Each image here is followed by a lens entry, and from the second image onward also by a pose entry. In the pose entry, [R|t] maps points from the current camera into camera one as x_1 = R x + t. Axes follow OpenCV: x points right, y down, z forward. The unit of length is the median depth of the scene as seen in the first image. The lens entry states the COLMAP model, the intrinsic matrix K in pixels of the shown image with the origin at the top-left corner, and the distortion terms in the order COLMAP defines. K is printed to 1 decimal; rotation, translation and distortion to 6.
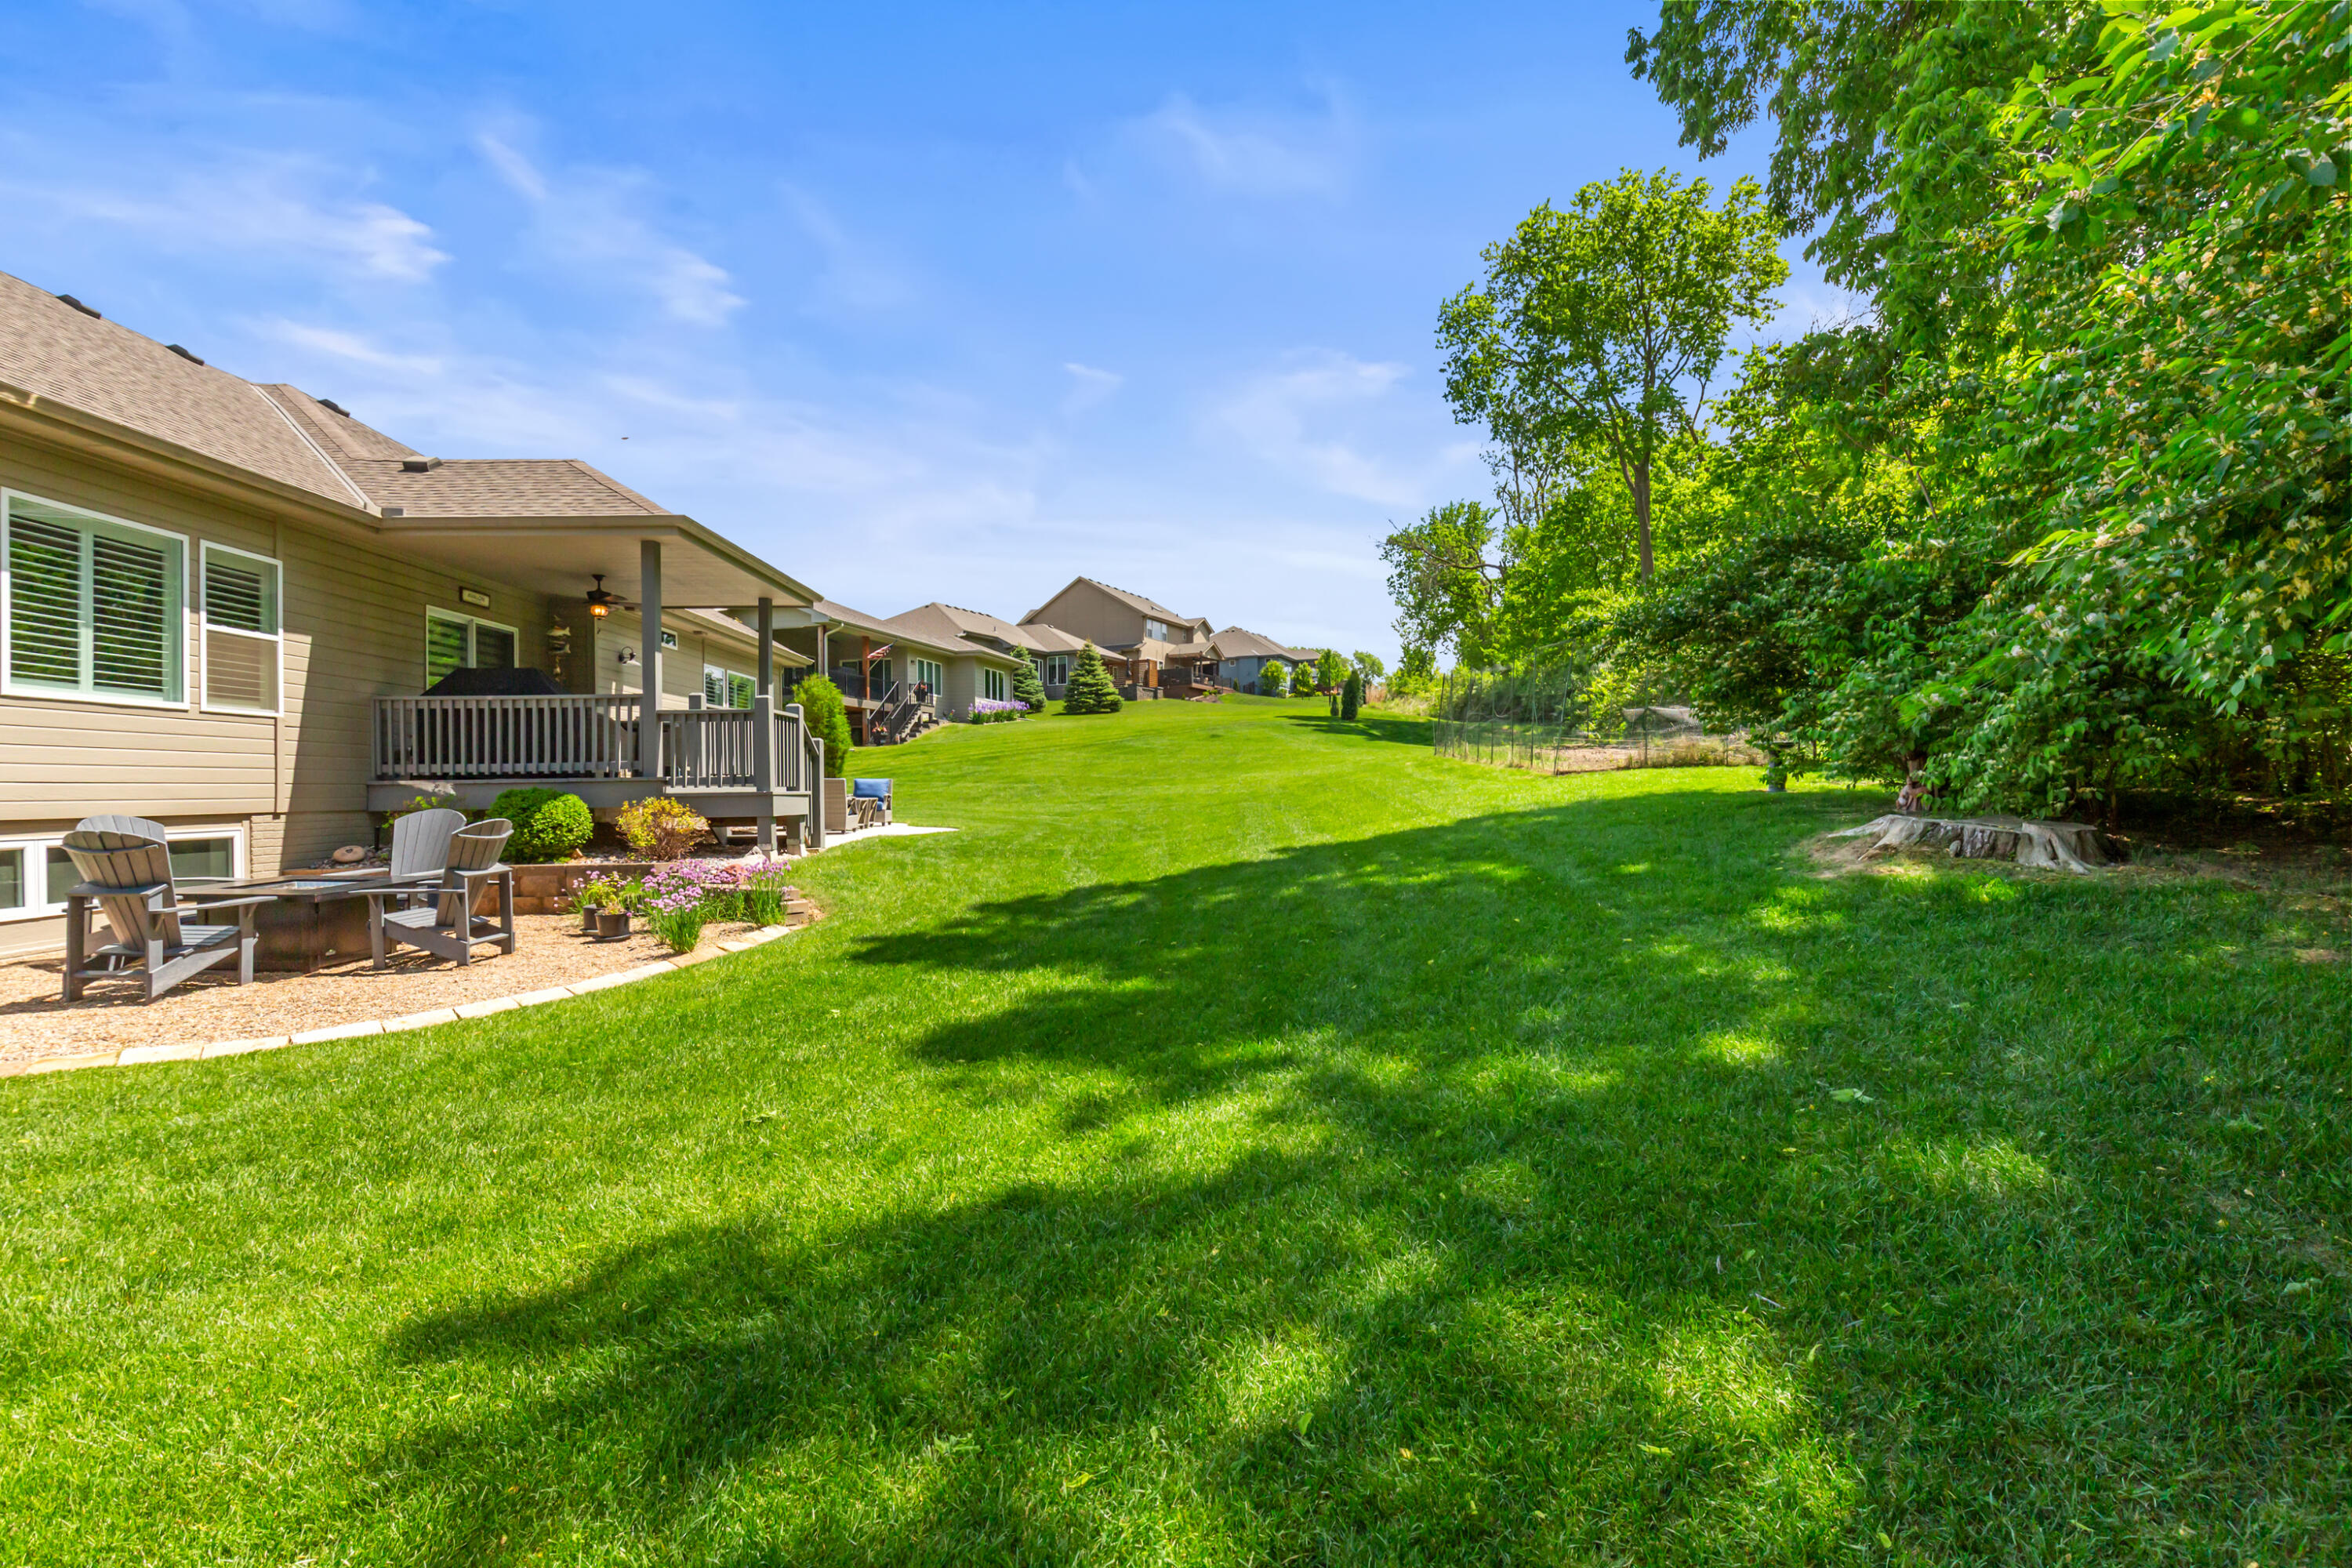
lens RADIAL K [[1073.2, 0, 1176.0], [0, 1073.2, 784.0], [0, 0, 1]] dist [0.003299, 0.000412]
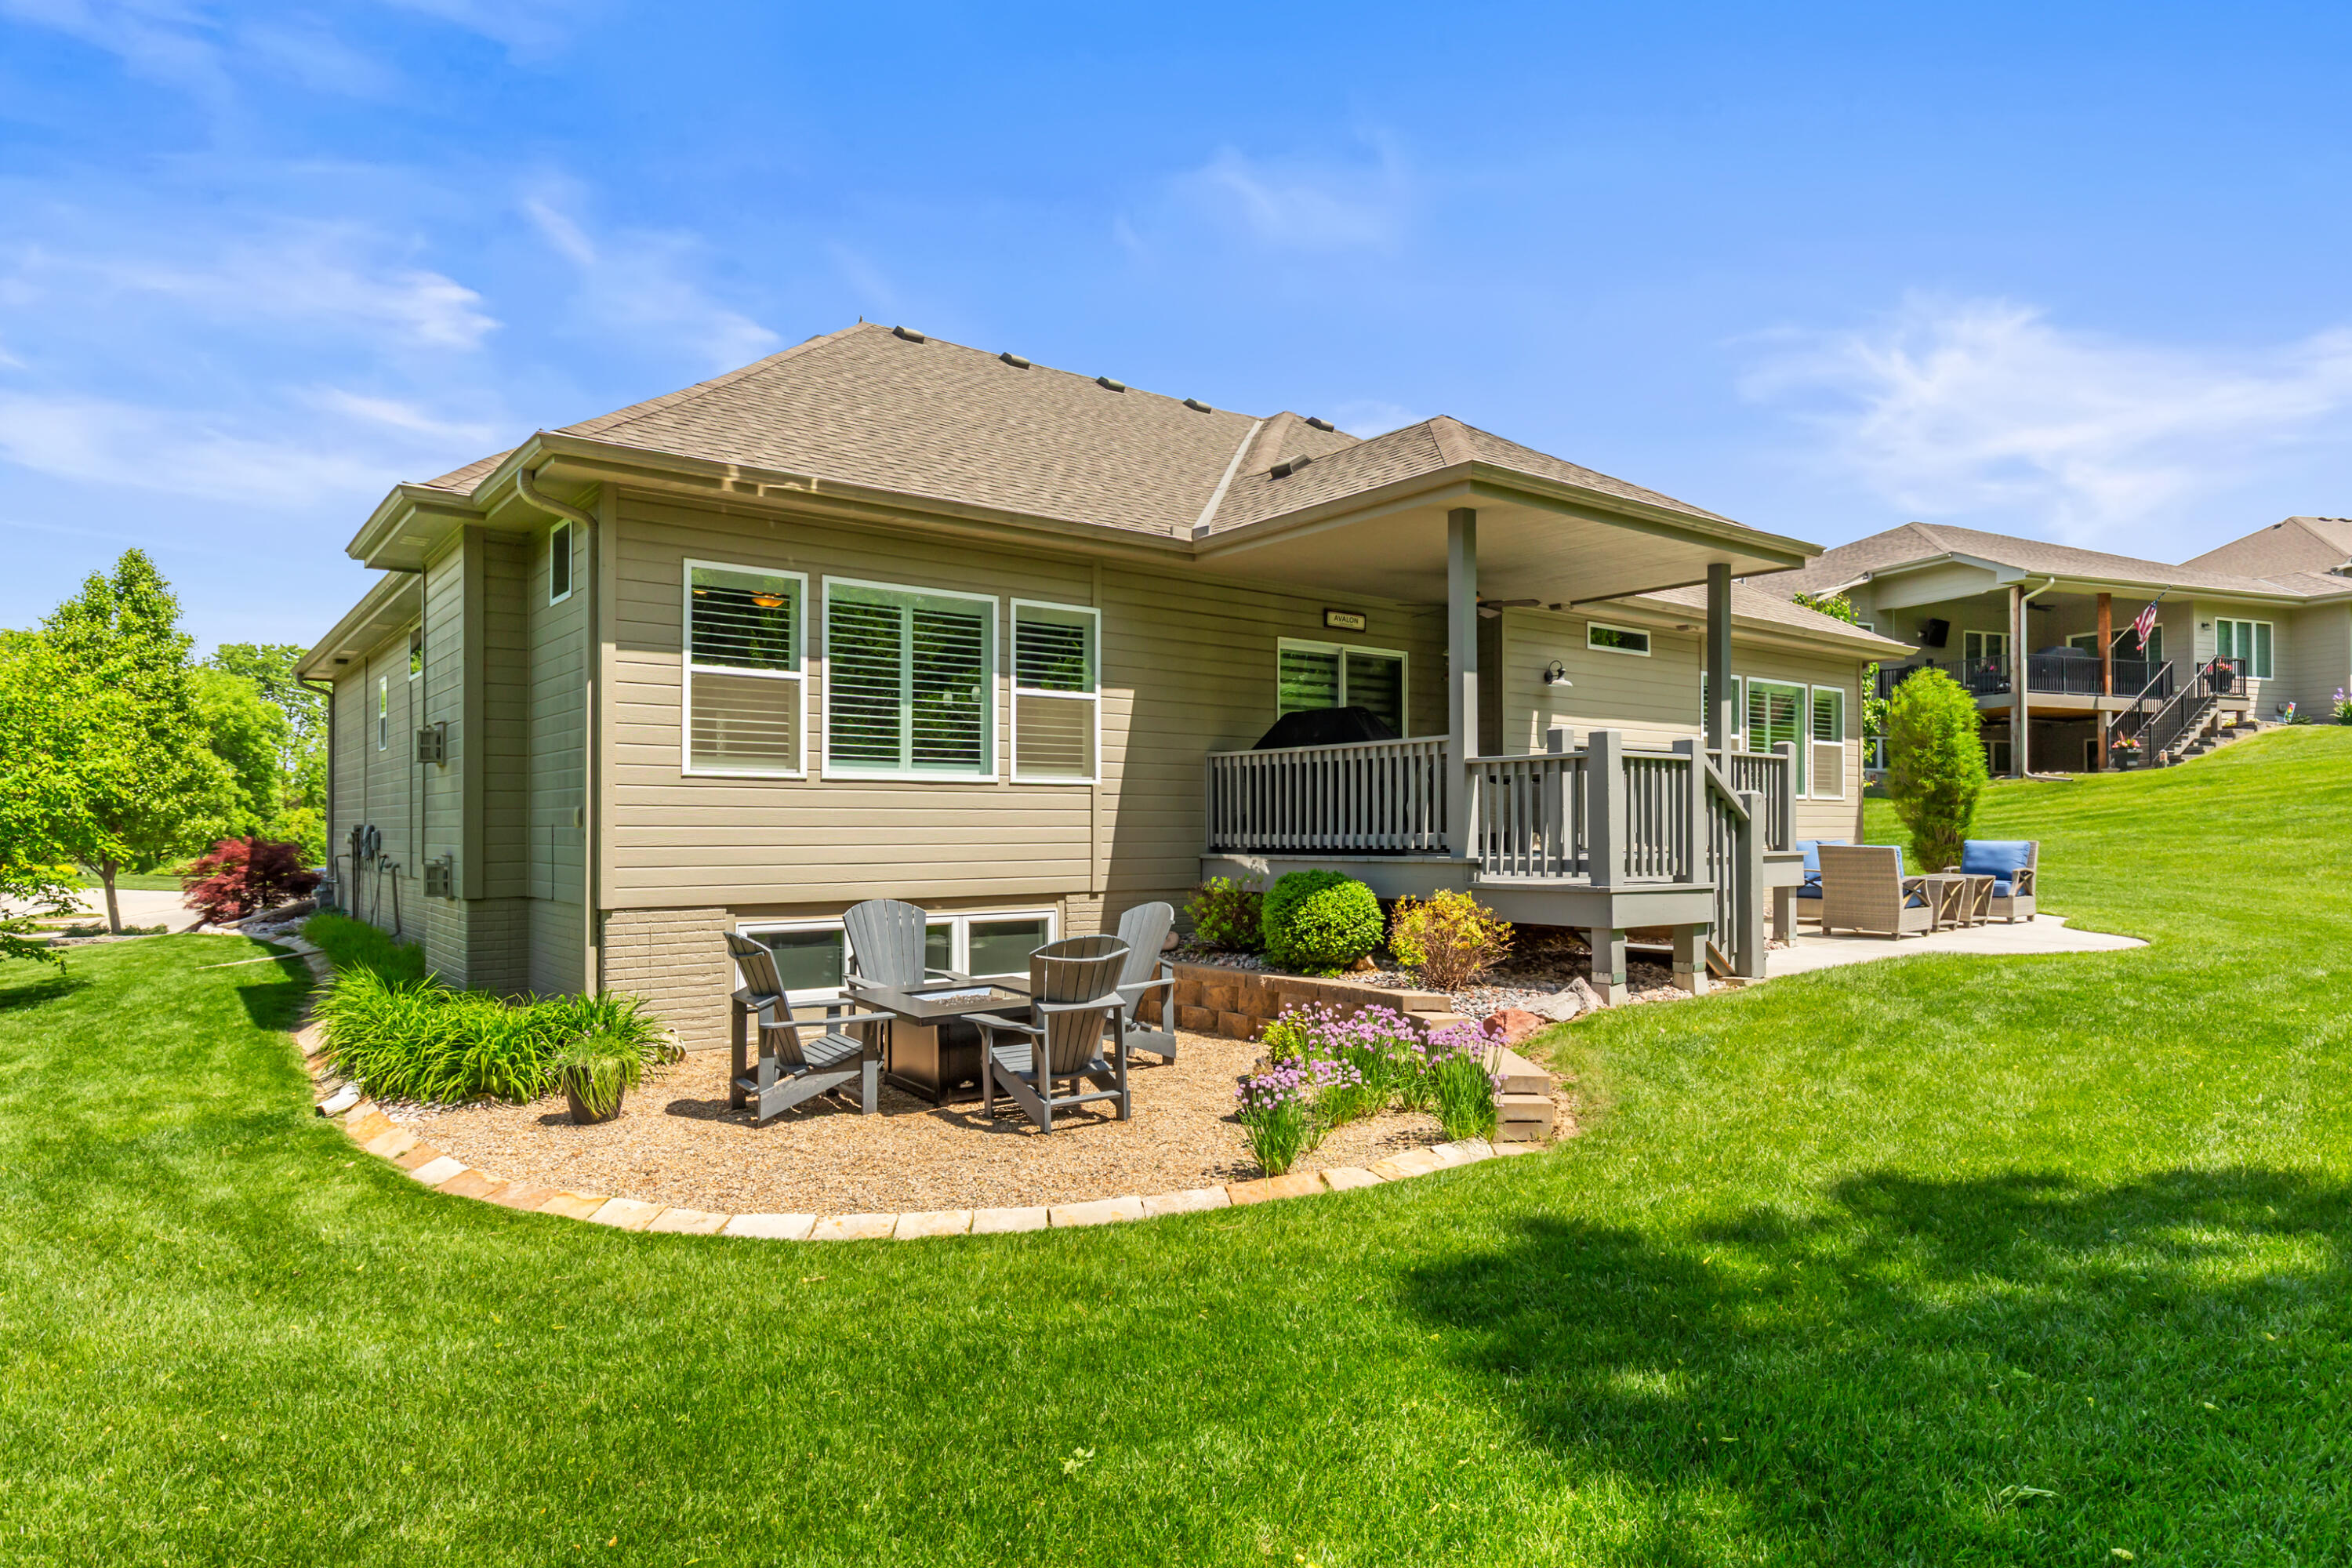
lens RADIAL K [[1341.0, 0, 1166.6], [0, 1341.0, 804.4], [0, 0, 1]] dist [0.006901, 0.000748]
pose [[0.579563, -0.003551, -0.814920, 0.104262], [-0.001737, 0.999983, -0.005593, -0.039191], [0.814926, 0.004658, 0.579546, 0.402330]]
